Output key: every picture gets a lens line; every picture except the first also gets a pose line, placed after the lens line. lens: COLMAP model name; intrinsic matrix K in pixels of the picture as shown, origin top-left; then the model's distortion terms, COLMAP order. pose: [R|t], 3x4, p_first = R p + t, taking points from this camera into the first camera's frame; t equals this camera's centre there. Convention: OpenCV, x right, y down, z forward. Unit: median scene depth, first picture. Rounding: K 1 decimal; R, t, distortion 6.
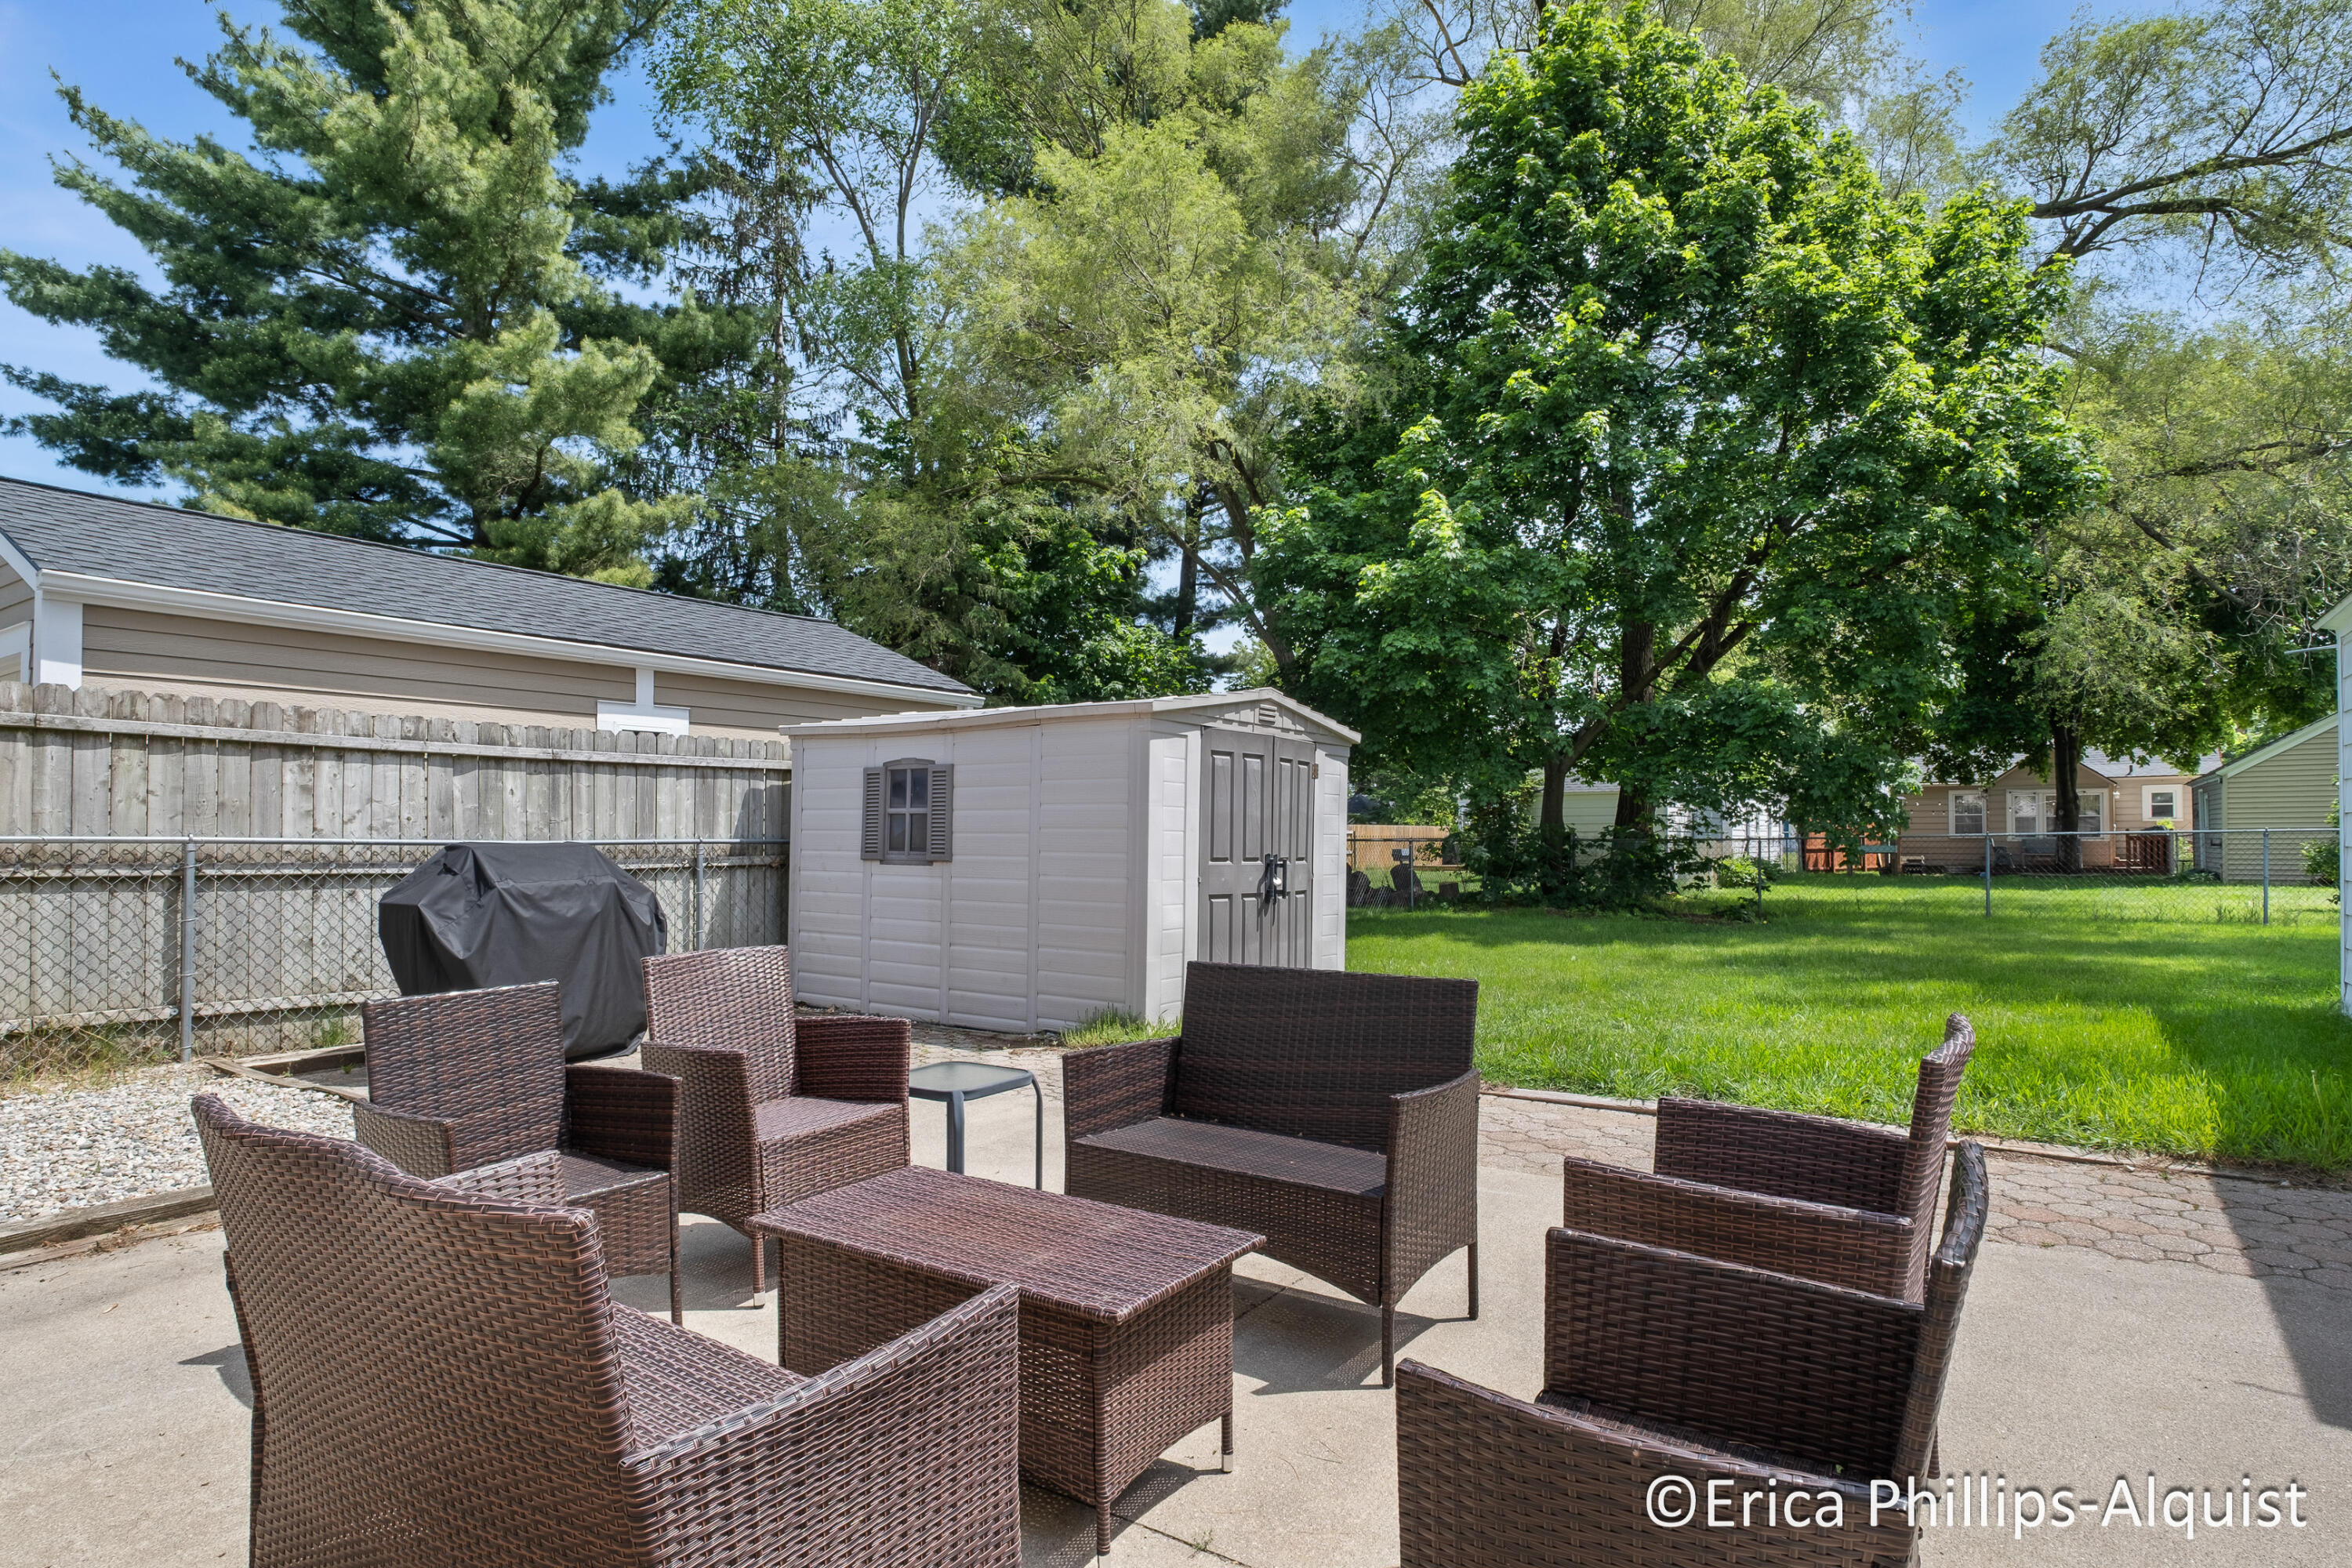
lens RADIAL K [[1233.8, 0, 1176.0], [0, 1233.8, 784.0], [0, 0, 1]] dist [-0.005345, -0.001270]
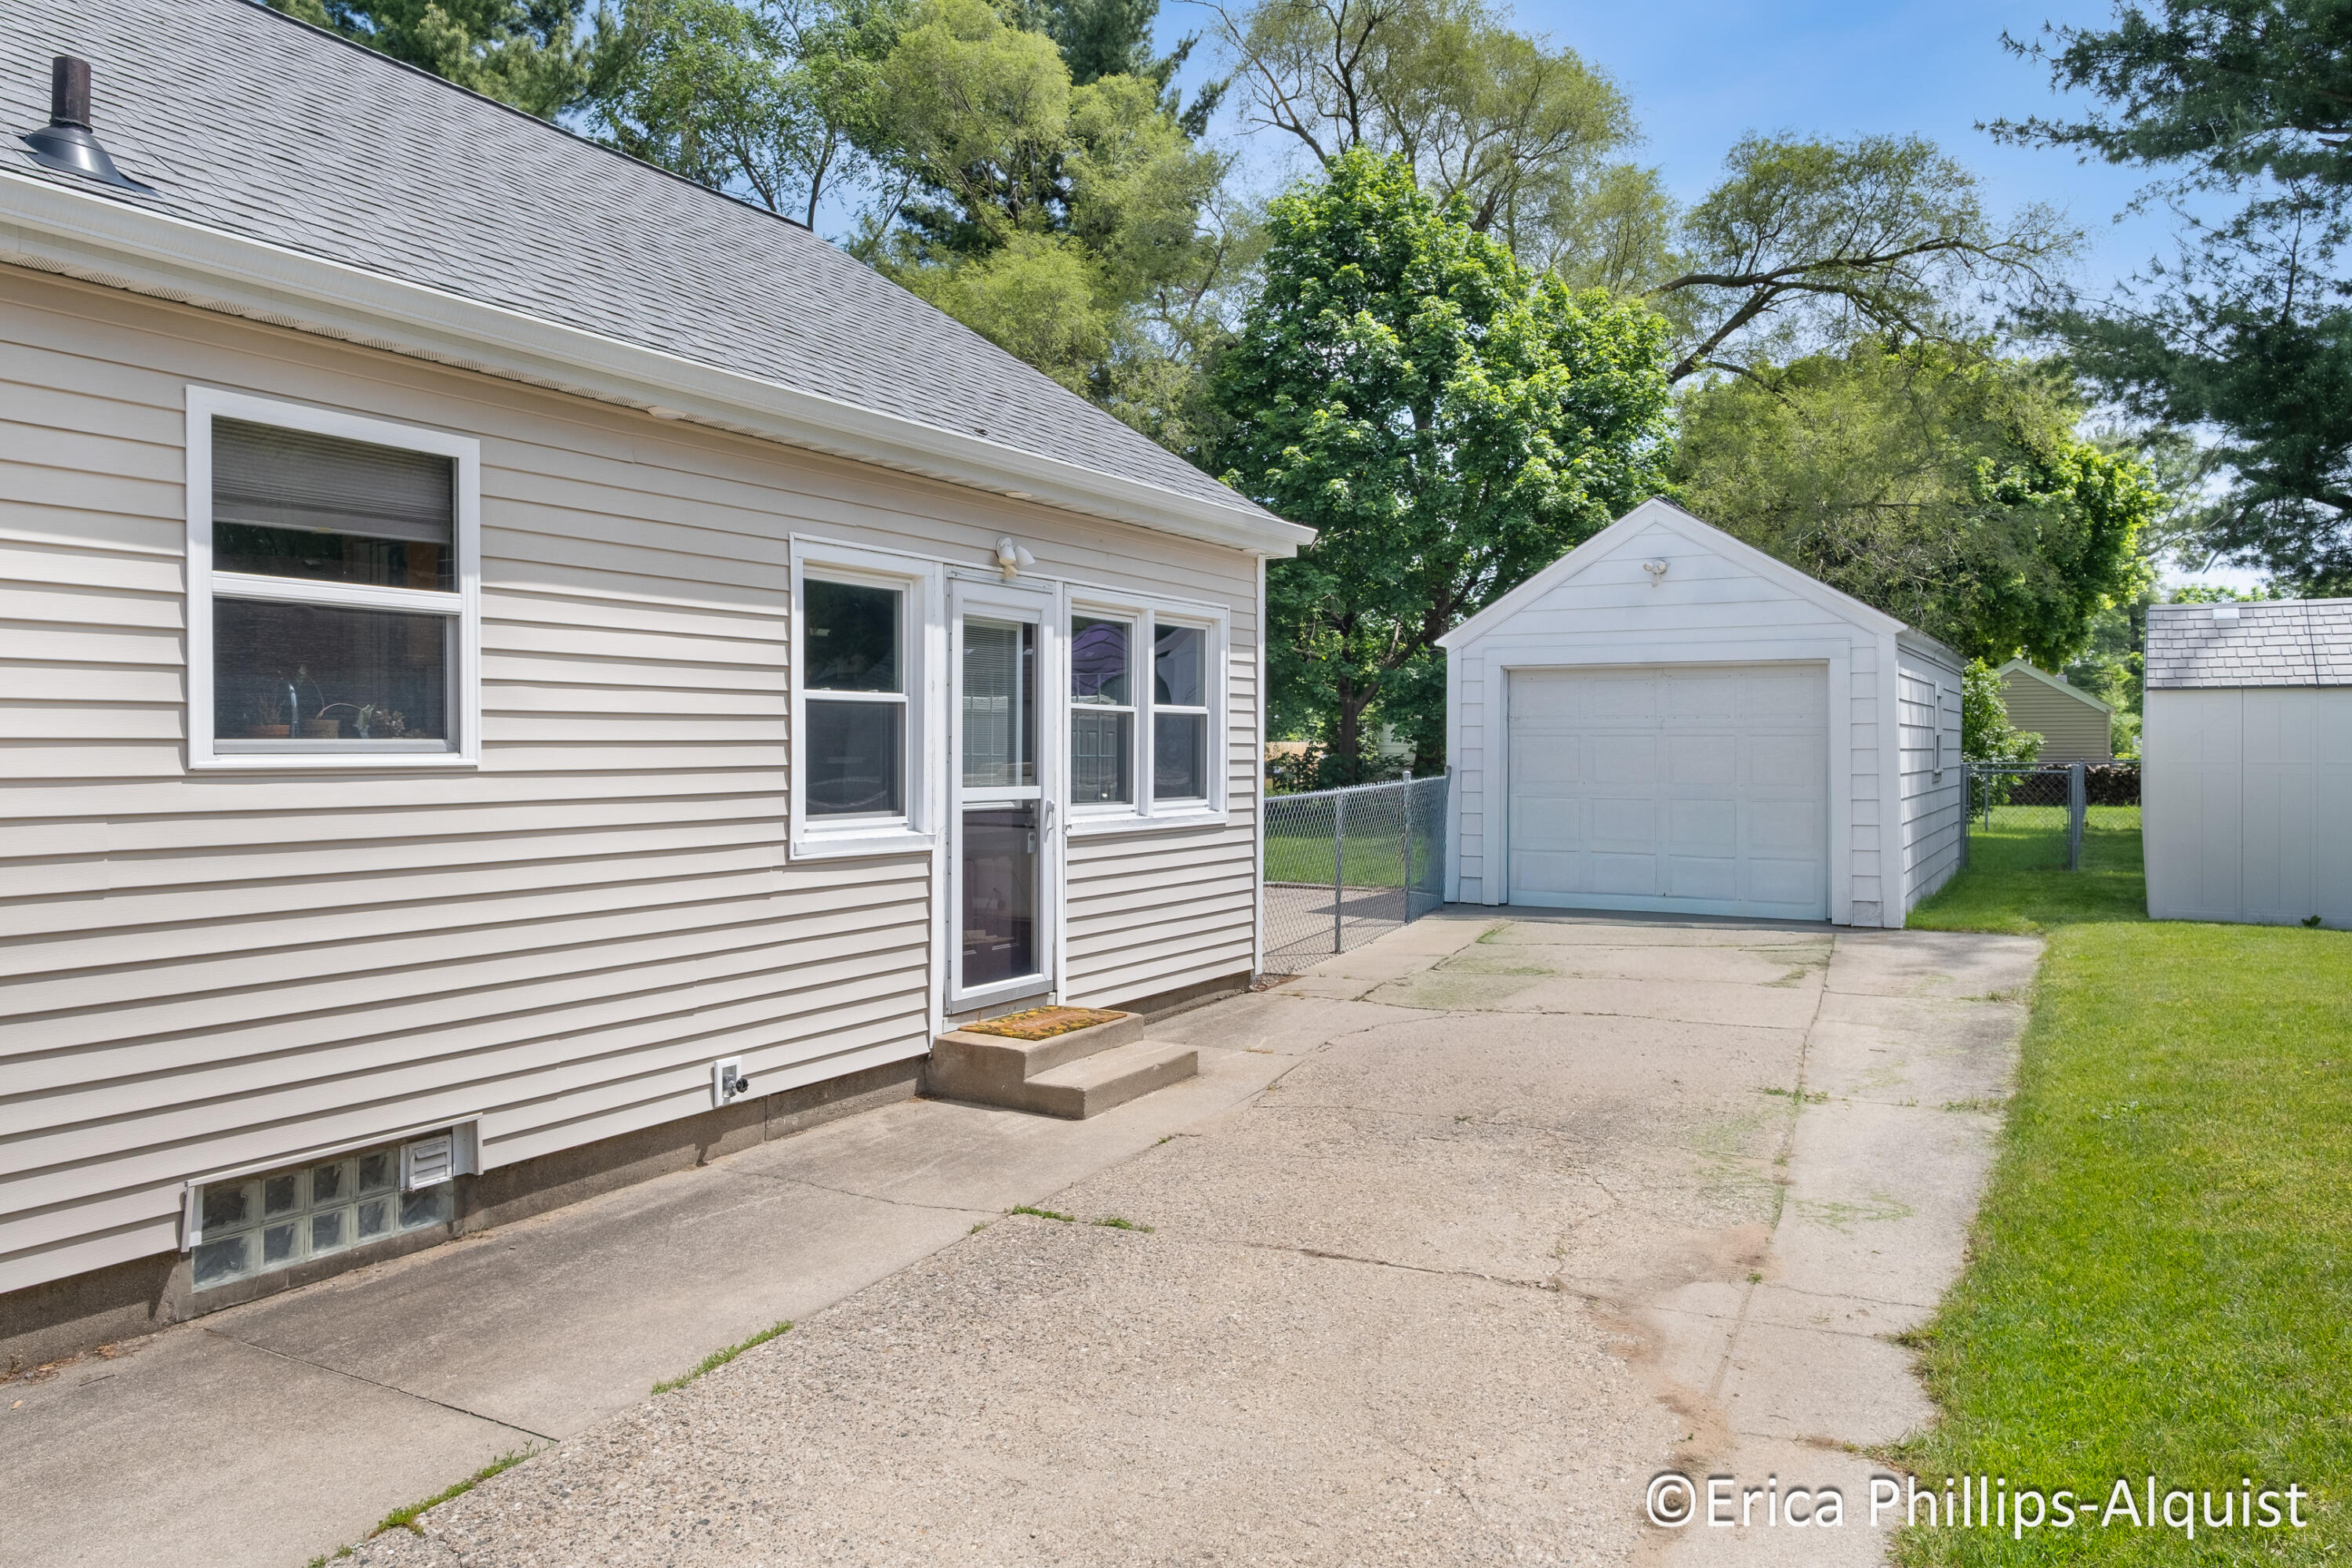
lens RADIAL K [[1605.8, 0, 1176.0], [0, 1605.8, 784.0], [0, 0, 1]] dist [0.000687, 0.000212]
pose [[0.995537, 0.006821, 0.094121, -0.033718], [-0.012260, 0.998280, 0.057332, -0.036956], [-0.093568, -0.058230, 0.993909, -0.850454]]
